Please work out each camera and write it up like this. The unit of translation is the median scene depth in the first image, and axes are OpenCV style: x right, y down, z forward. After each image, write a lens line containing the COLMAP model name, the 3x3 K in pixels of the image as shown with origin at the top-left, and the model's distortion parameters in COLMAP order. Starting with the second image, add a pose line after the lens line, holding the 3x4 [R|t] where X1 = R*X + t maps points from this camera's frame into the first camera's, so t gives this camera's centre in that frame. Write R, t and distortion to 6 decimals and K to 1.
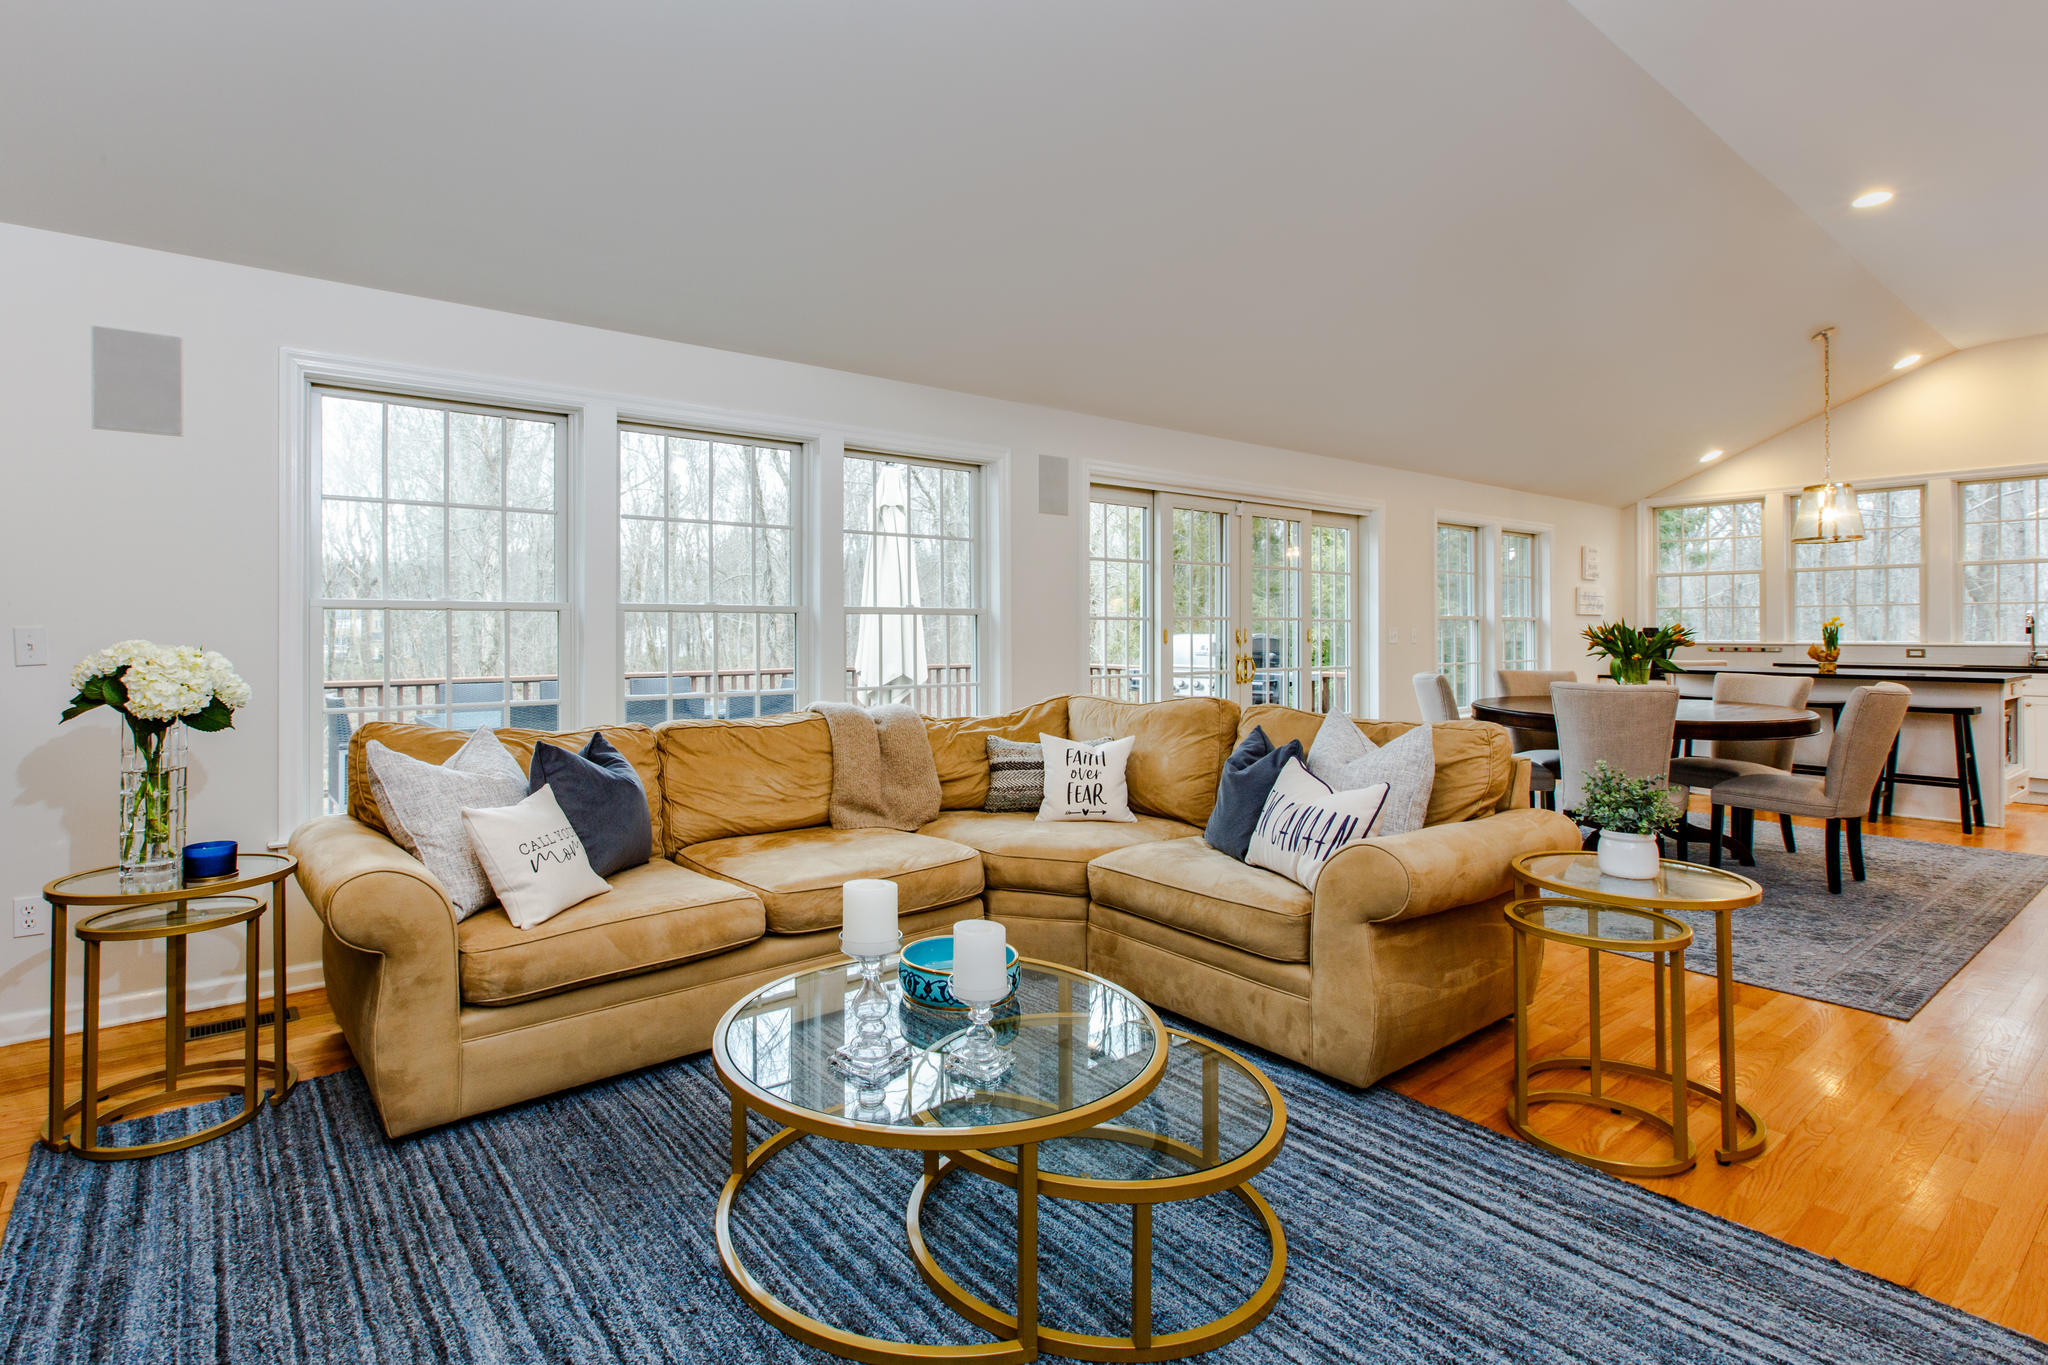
lens RADIAL K [[890.4, 0, 1037.0], [0, 890.4, 626.4], [0, 0, 1]] dist [-0.001648, -0.000288]
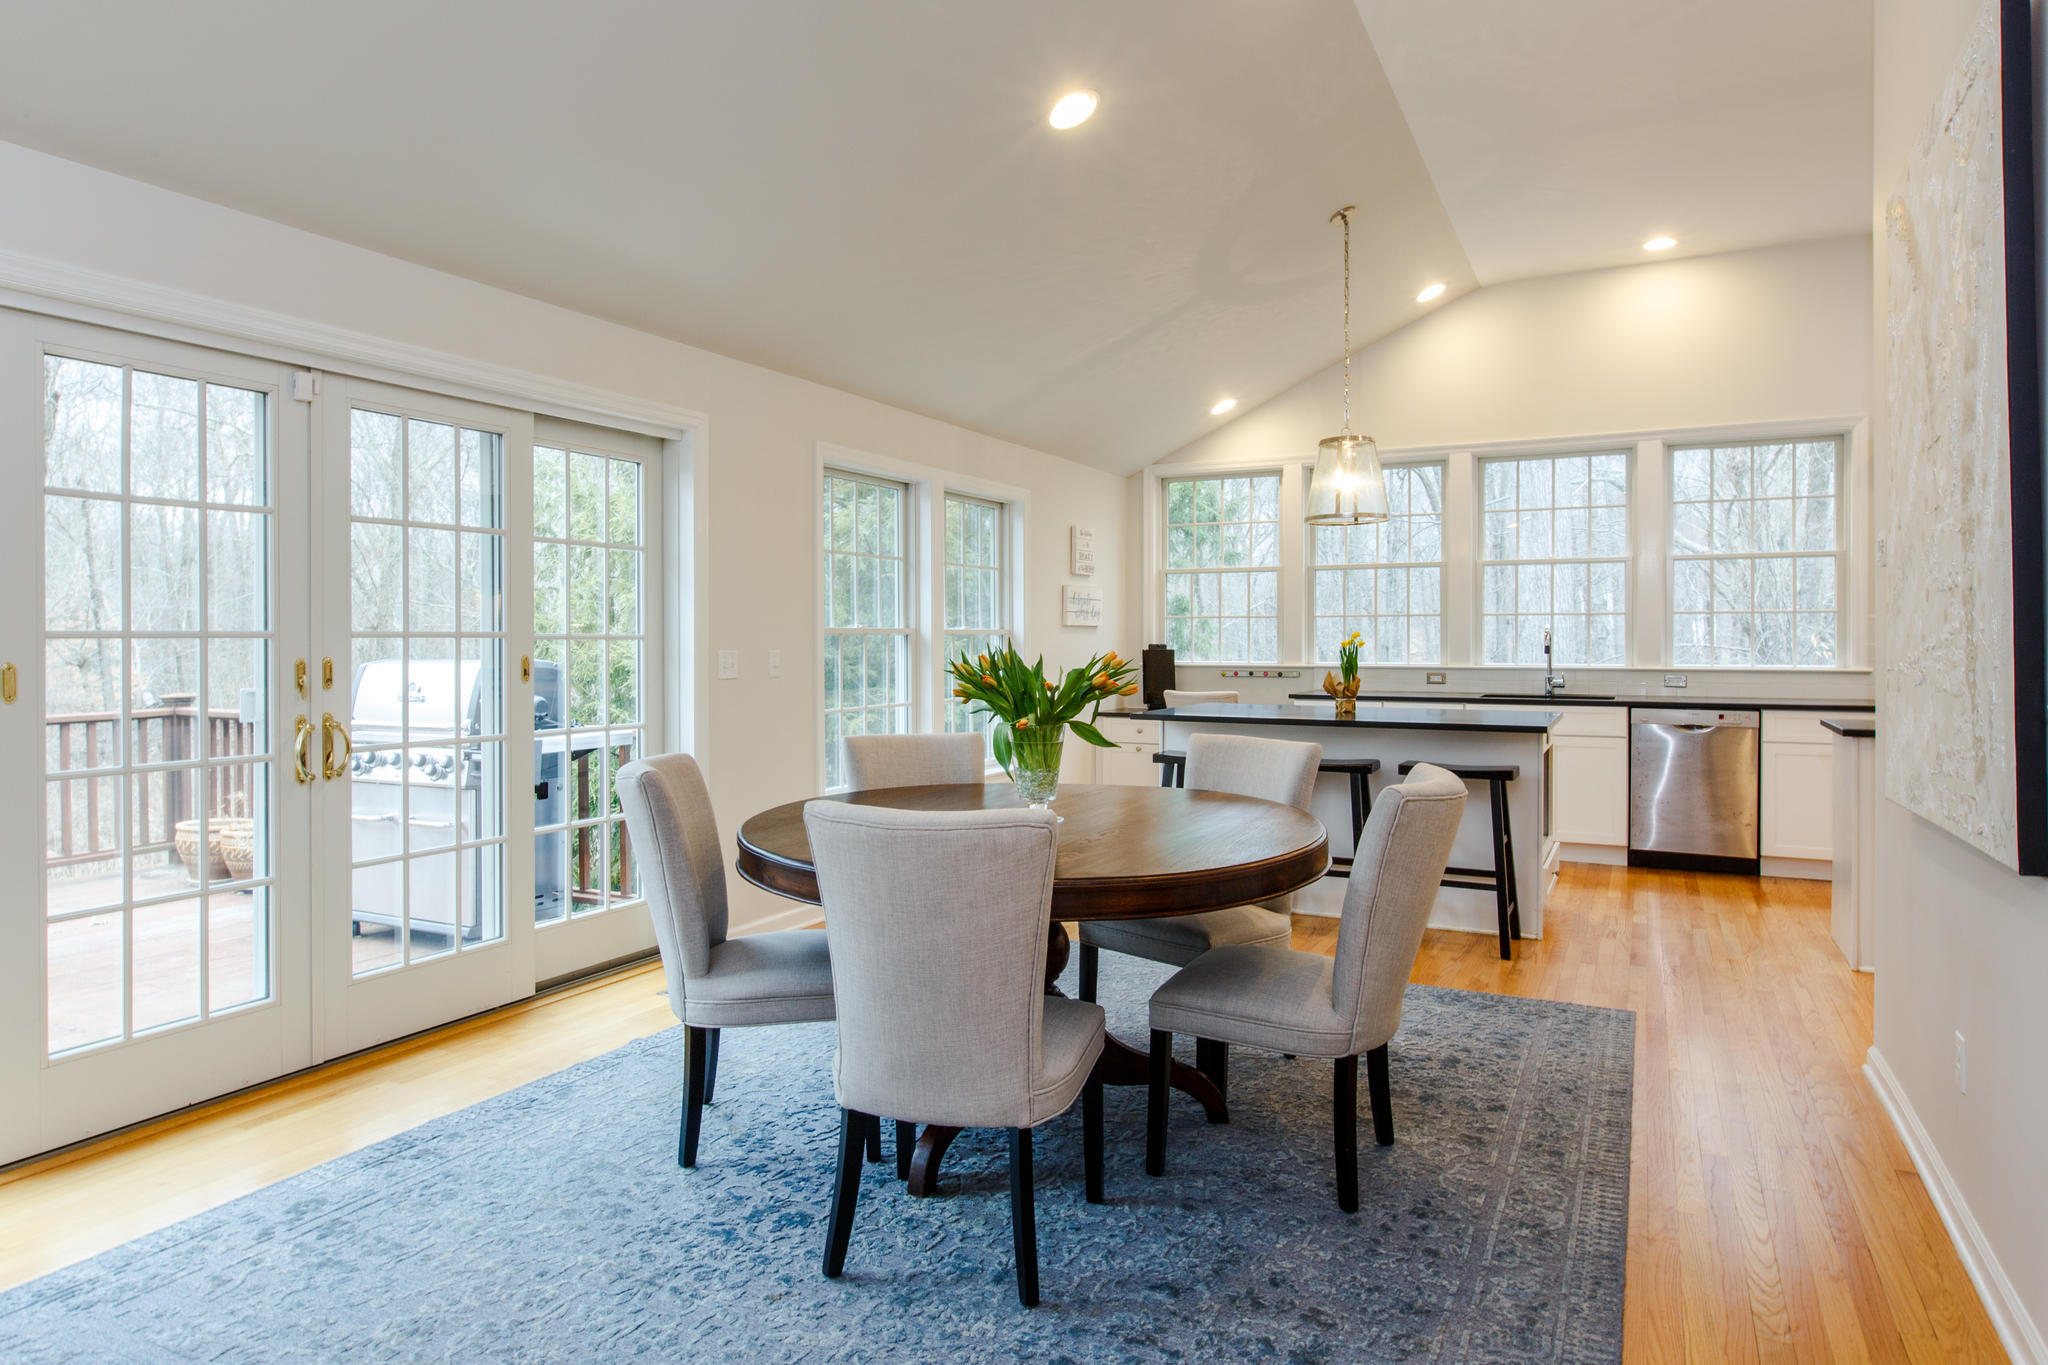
lens RADIAL K [[1204.1, 0, 1027.5], [0, 1204.1, 646.9], [0, 0, 1]] dist [-0.000979, -0.000331]
pose [[0.894617, -0.004004, 0.446816, 0.232377], [-0.000085, 0.999958, 0.009132, -0.007271], [-0.446834, -0.008207, 0.894579, 0.254975]]
